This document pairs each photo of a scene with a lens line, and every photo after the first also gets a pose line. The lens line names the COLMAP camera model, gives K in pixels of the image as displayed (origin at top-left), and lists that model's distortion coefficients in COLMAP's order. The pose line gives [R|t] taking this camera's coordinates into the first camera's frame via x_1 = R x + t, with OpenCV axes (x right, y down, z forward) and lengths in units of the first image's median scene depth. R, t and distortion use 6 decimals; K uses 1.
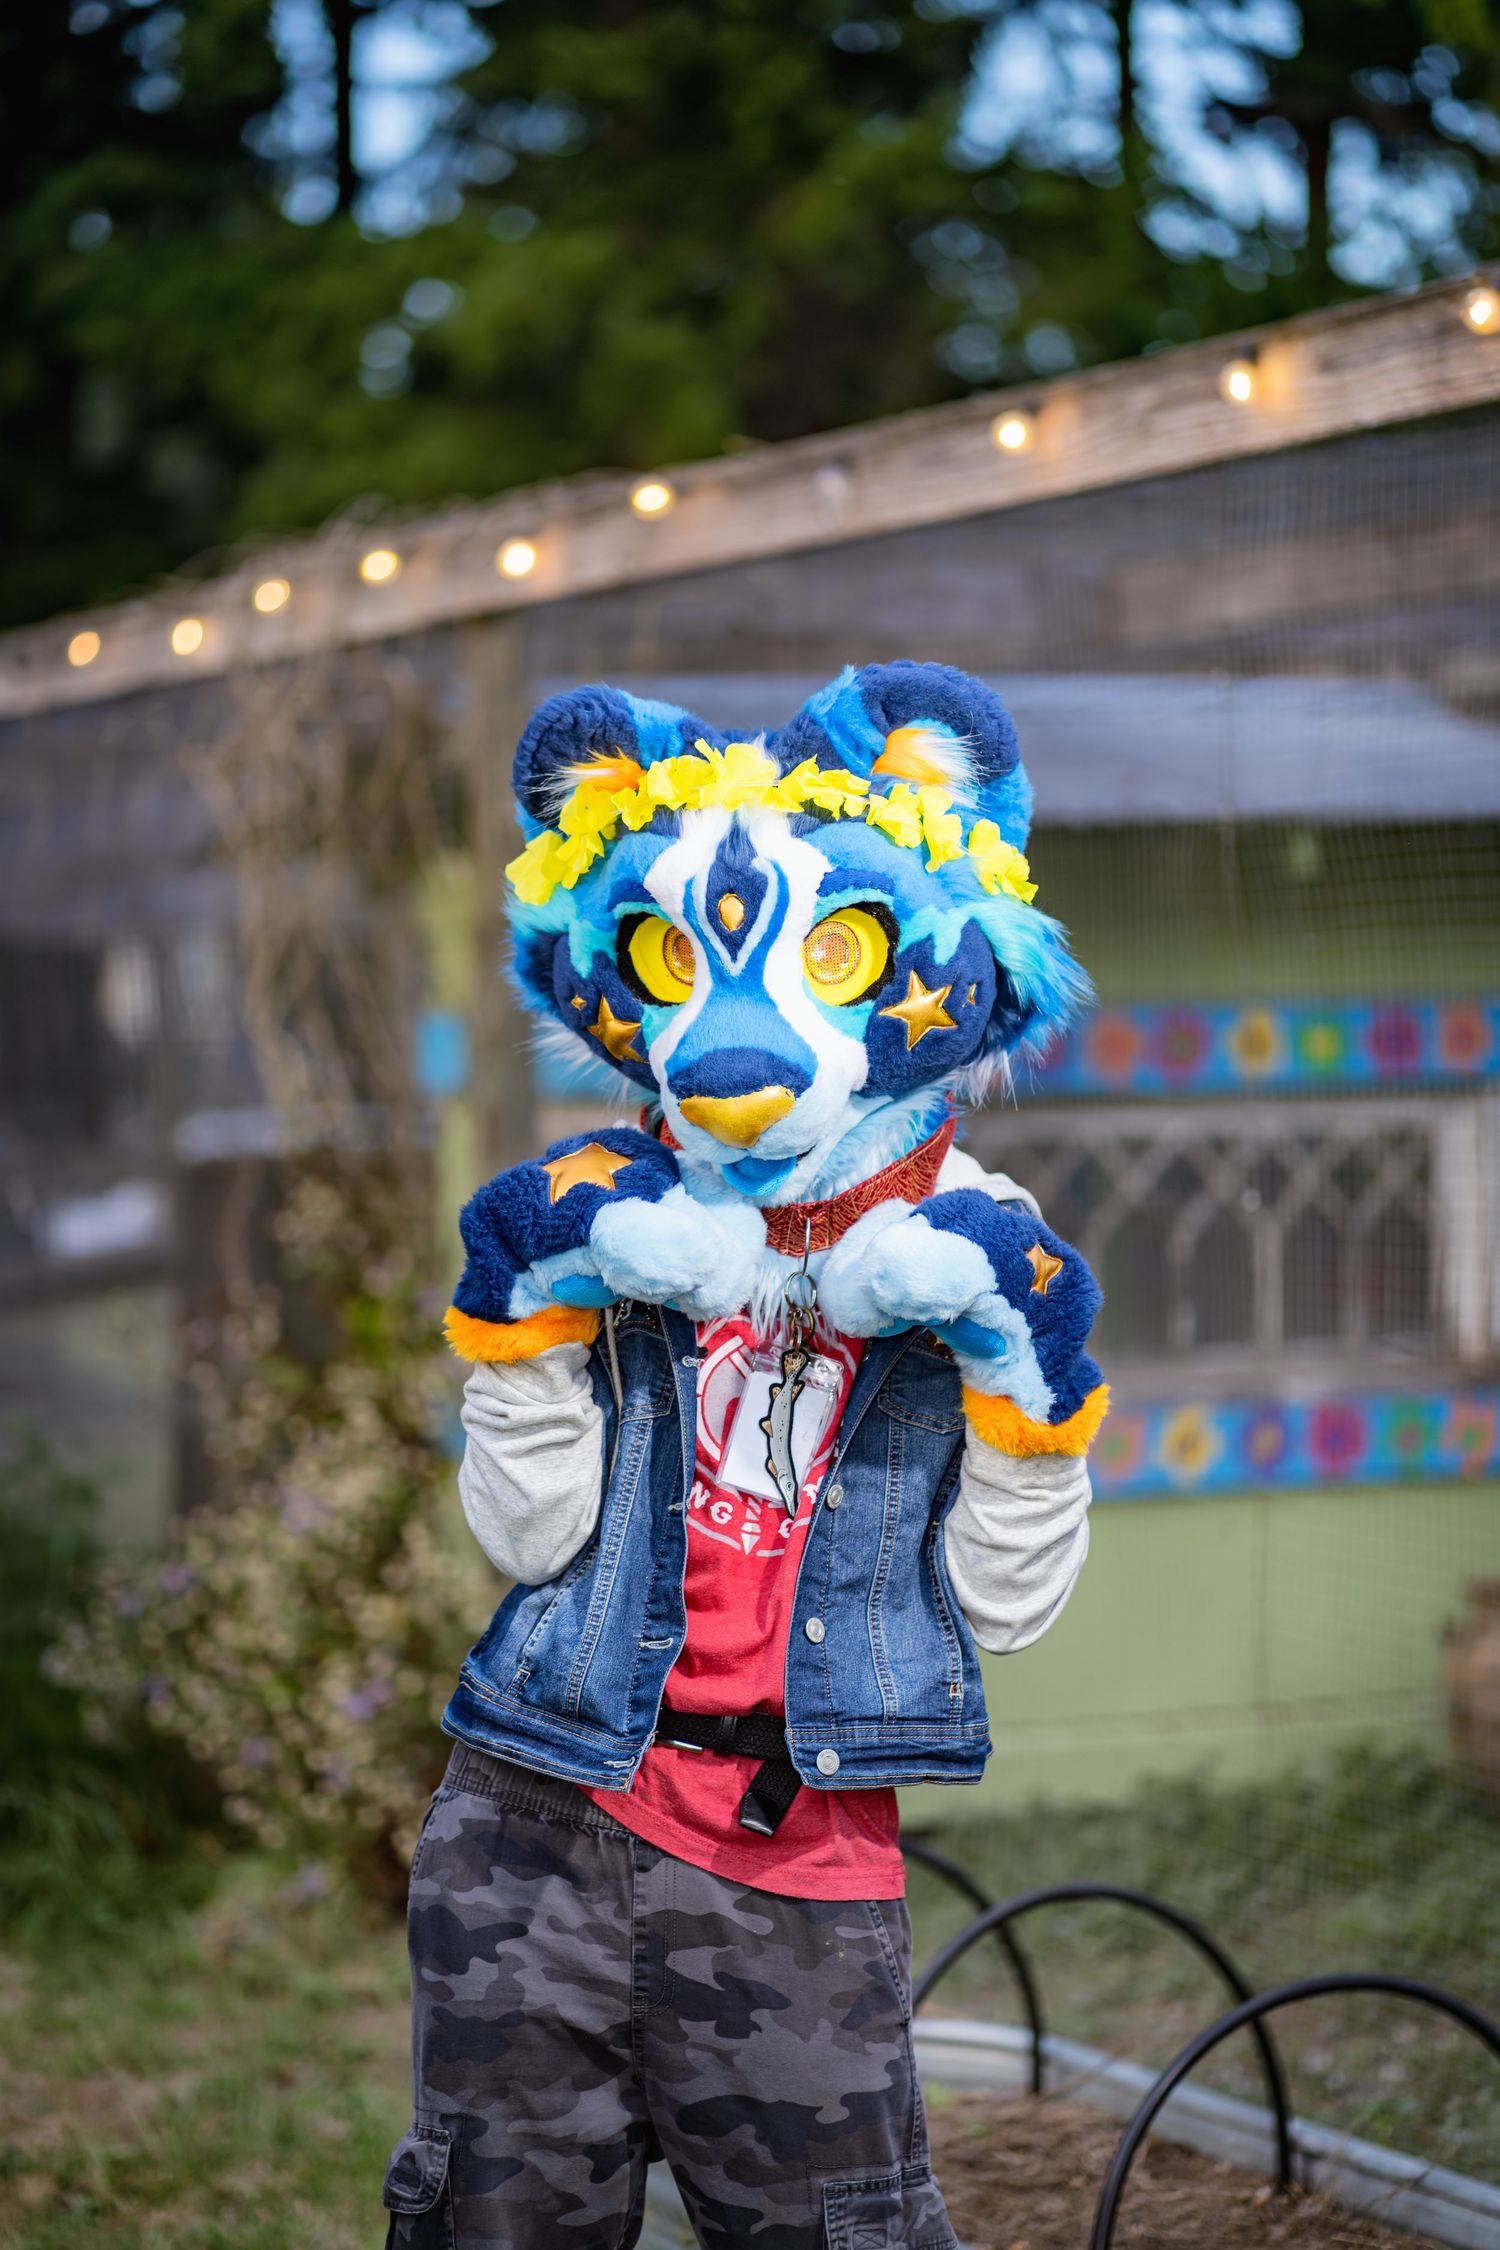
lens RADIAL K [[5540.4, 0, 750.0], [0, 5540.4, 1125.0], [0, 0, 1]] dist [0.030985, 0.182720]
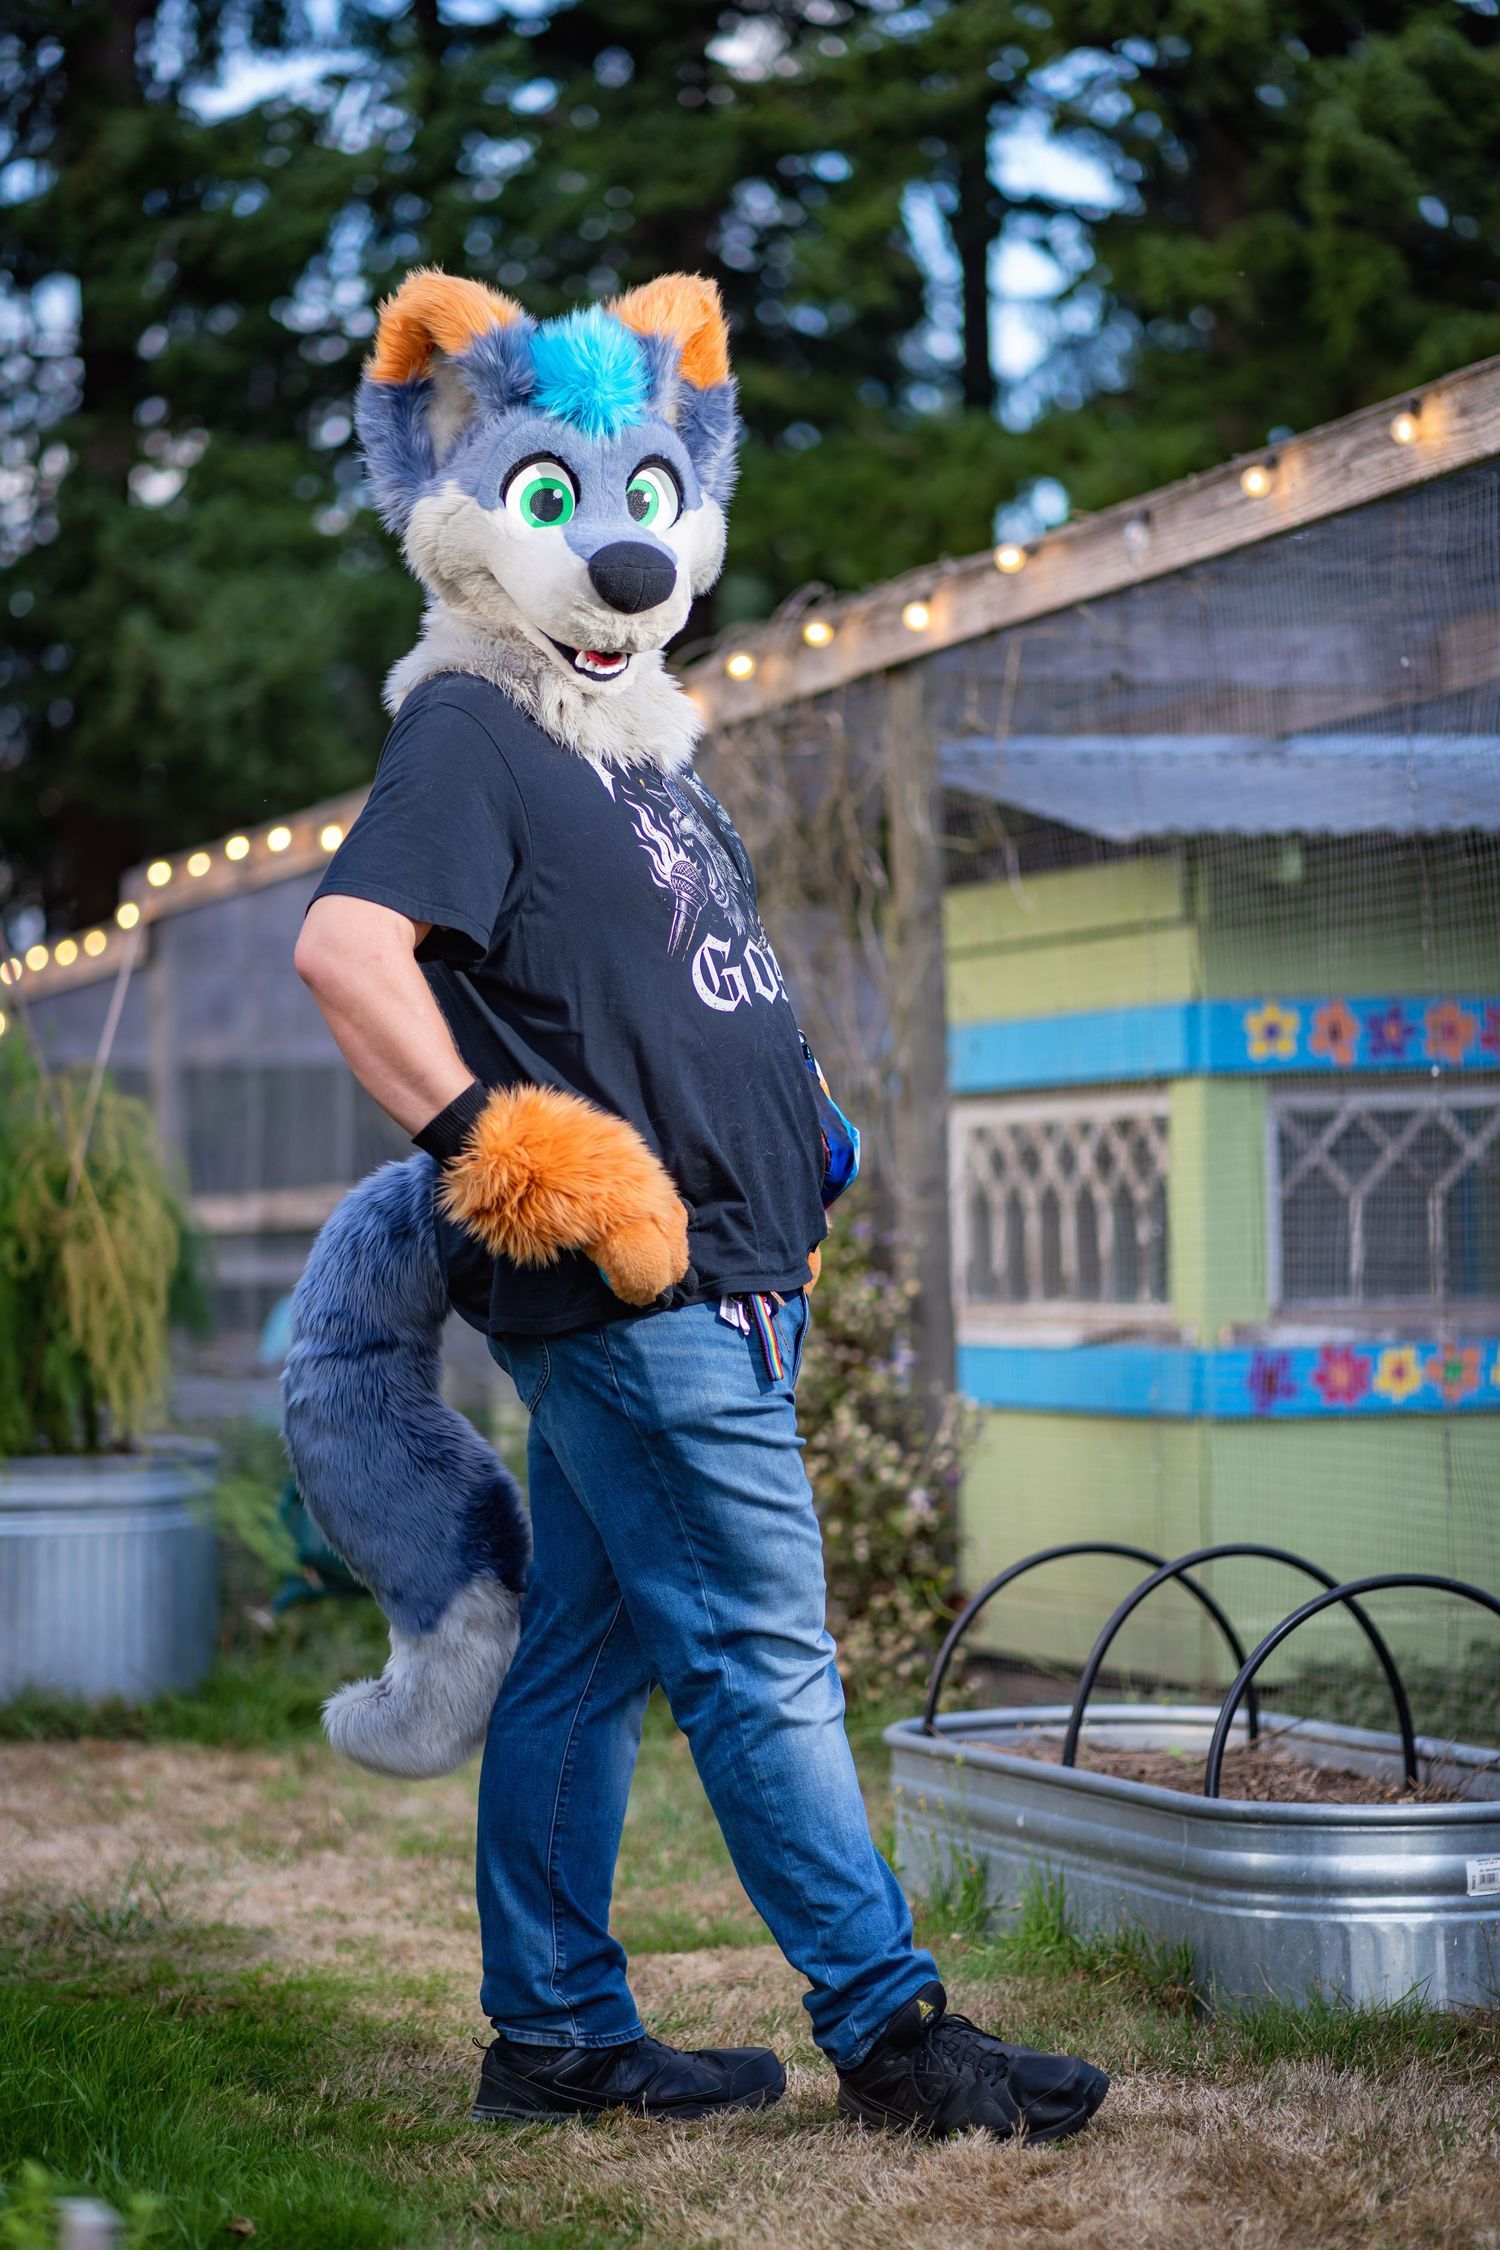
lens RADIAL K [[5540.4, 0, 750.0], [0, 5540.4, 1125.0], [0, 0, 1]] dist [0.030985, 0.182720]
pose [[0.992013, -0.010935, -0.125663, 0.071723], [0.005777, 0.999129, -0.041337, 0.058994], [0.126006, 0.040281, 0.991211, -0.212366]]
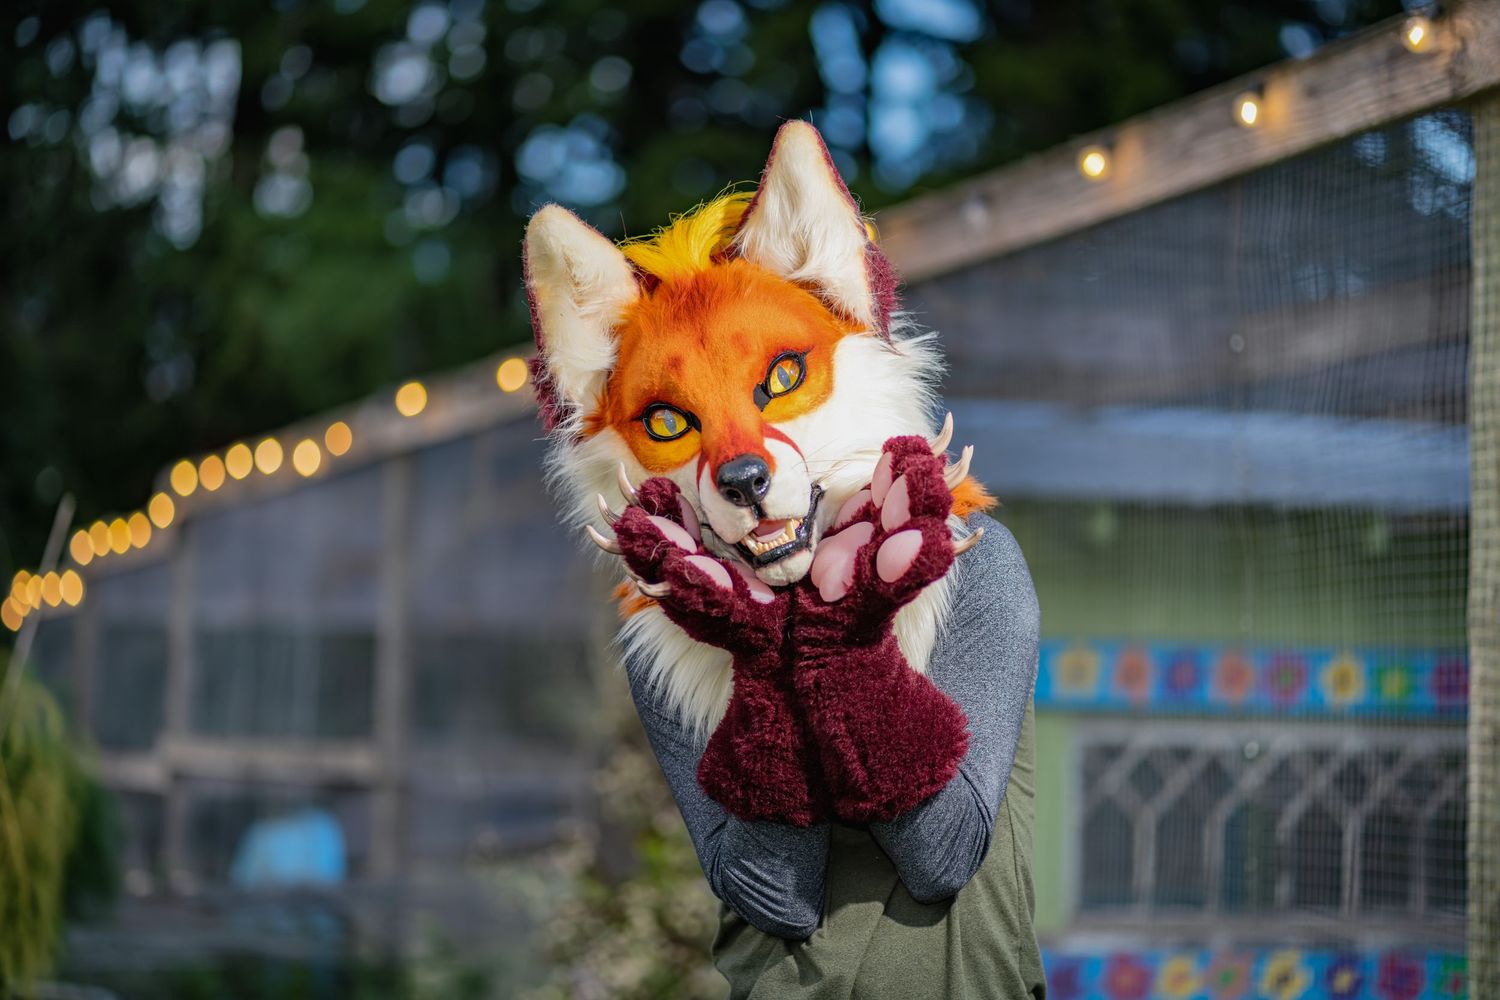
lens RADIAL K [[3693.6, 0, 750.0], [0, 3693.6, 500.0], [0, 0, 1]] dist [0.030985, 0.182720]
pose [[0.993034, 0.029773, -0.114006, 0.054288], [-0.039403, 0.995756, -0.083168, 0.024065], [0.111046, 0.087081, 0.989993, 0.105201]]
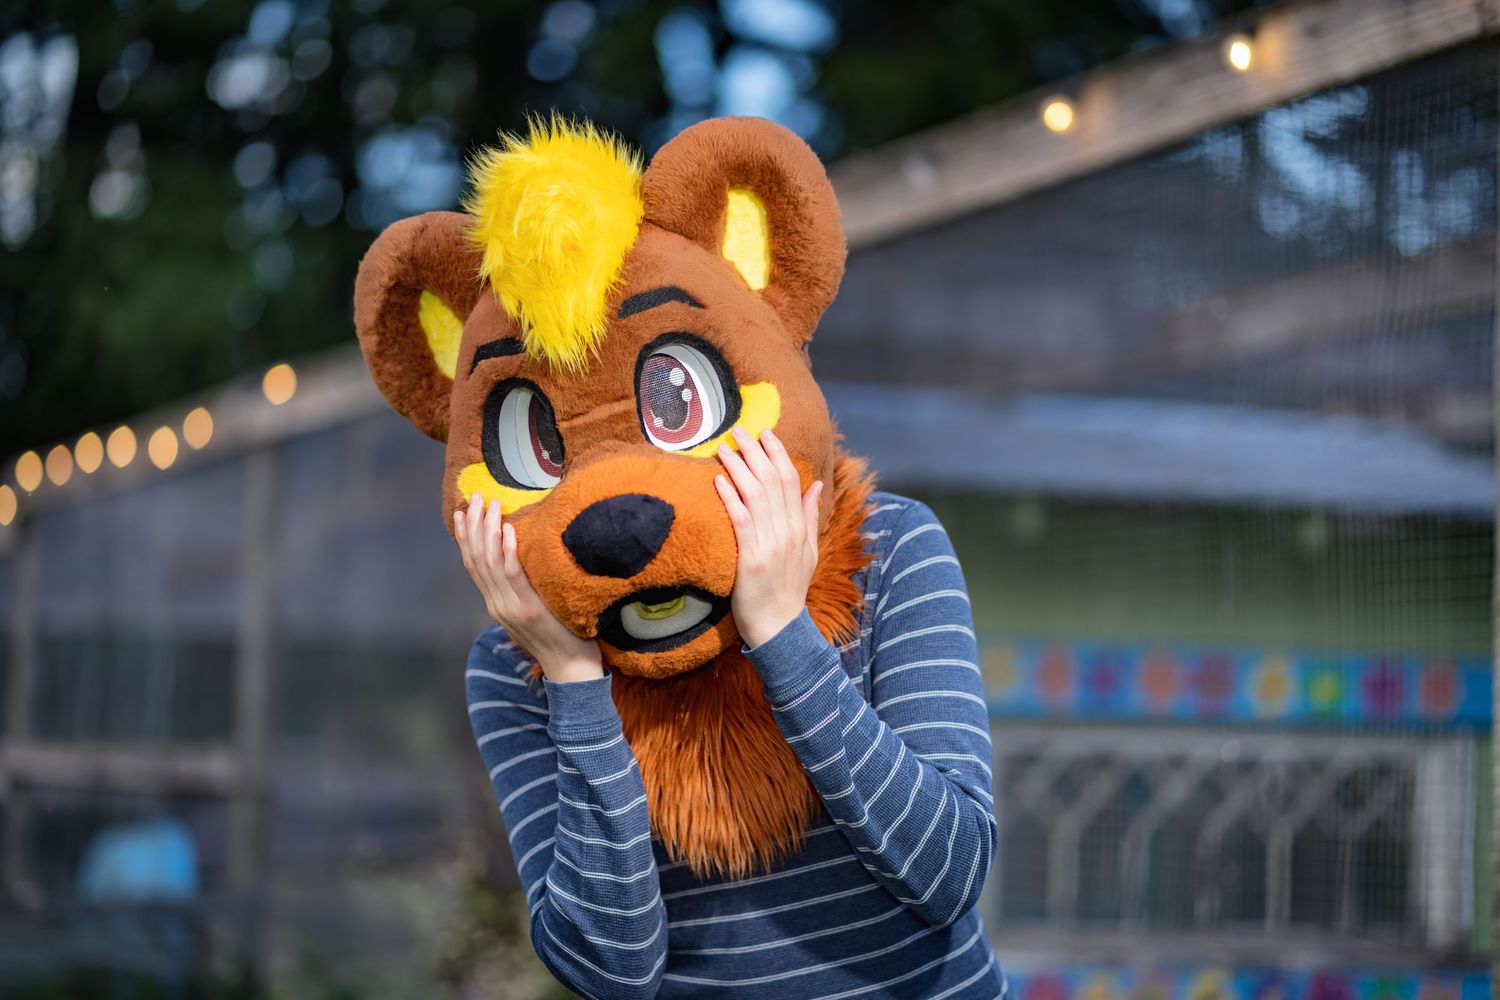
lens RADIAL K [[3693.6, 0, 750.0], [0, 3693.6, 500.0], [0, 0, 1]] dist [0.030985, 0.182720]
pose [[0.996911, 0.039197, -0.068058, 0.030627], [-0.045256, 0.994922, -0.089897, 0.027027], [0.064189, 0.092700, 0.993623, 0.160562]]
